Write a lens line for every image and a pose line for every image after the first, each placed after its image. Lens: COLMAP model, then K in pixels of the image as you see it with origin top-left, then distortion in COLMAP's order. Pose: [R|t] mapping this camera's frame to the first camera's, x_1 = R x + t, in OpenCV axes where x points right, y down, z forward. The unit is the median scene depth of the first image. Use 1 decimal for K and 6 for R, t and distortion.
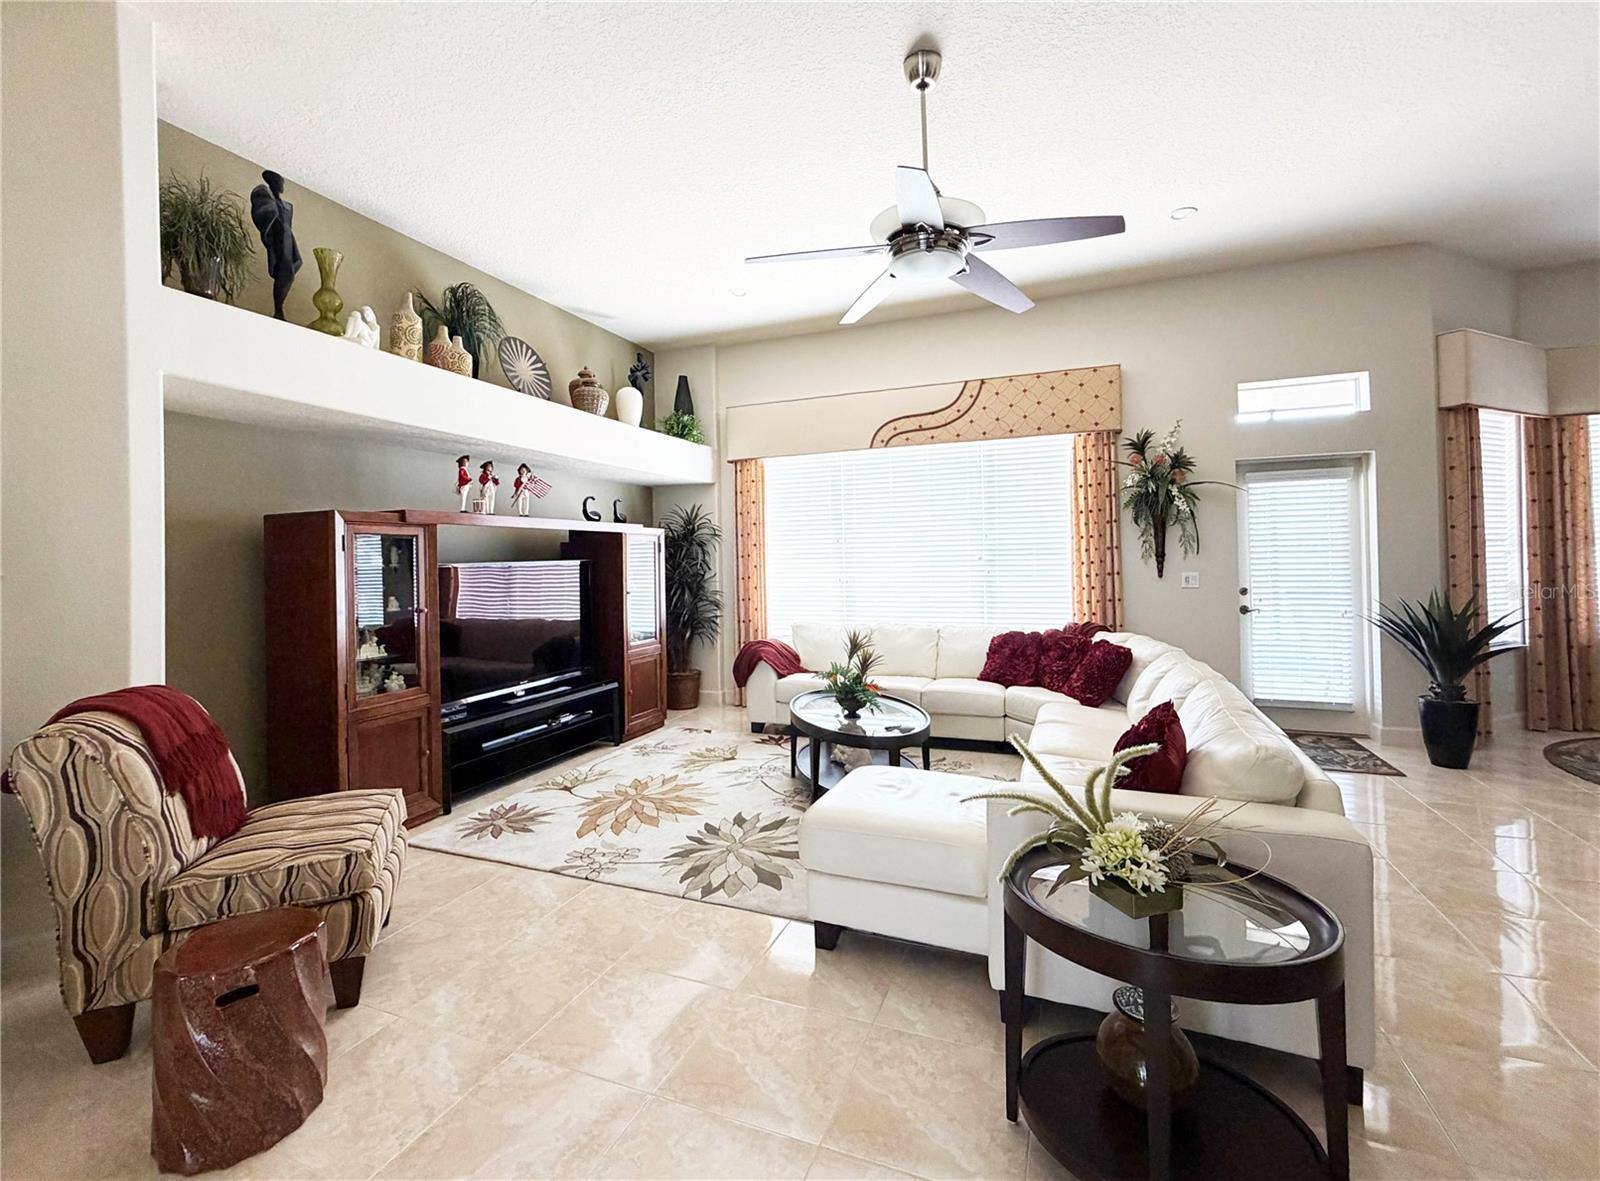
lens RADIAL K [[708.0, 0, 809.6], [0, 708.0, 553.4], [0, 0, 1]] dist [0.004085, 0.000492]
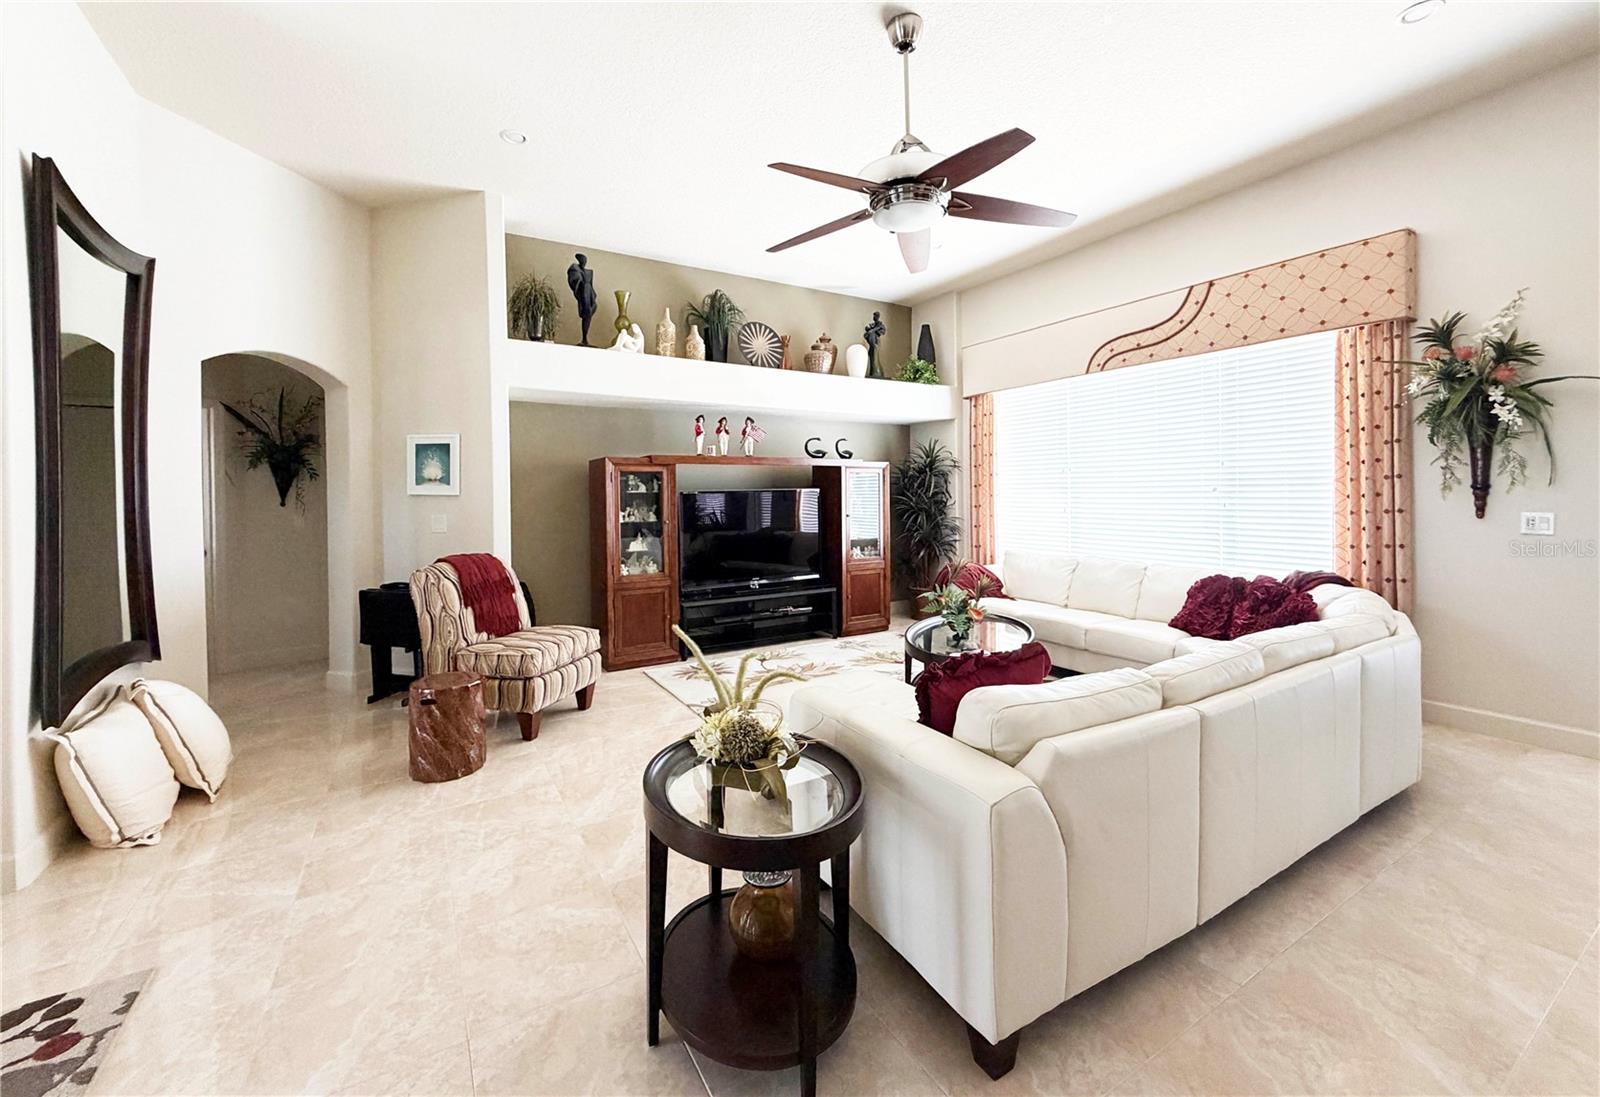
lens RADIAL K [[650.6, 0, 785.9], [0, 650.6, 501.7], [0, 0, 1]] dist [0.004368, -0.000276]
pose [[0.784506, 0.018997, -0.619830, 0.359968], [0.000753, 0.999501, 0.031586, -0.003844], [0.620121, -0.025246, 0.784100, 0.057719]]
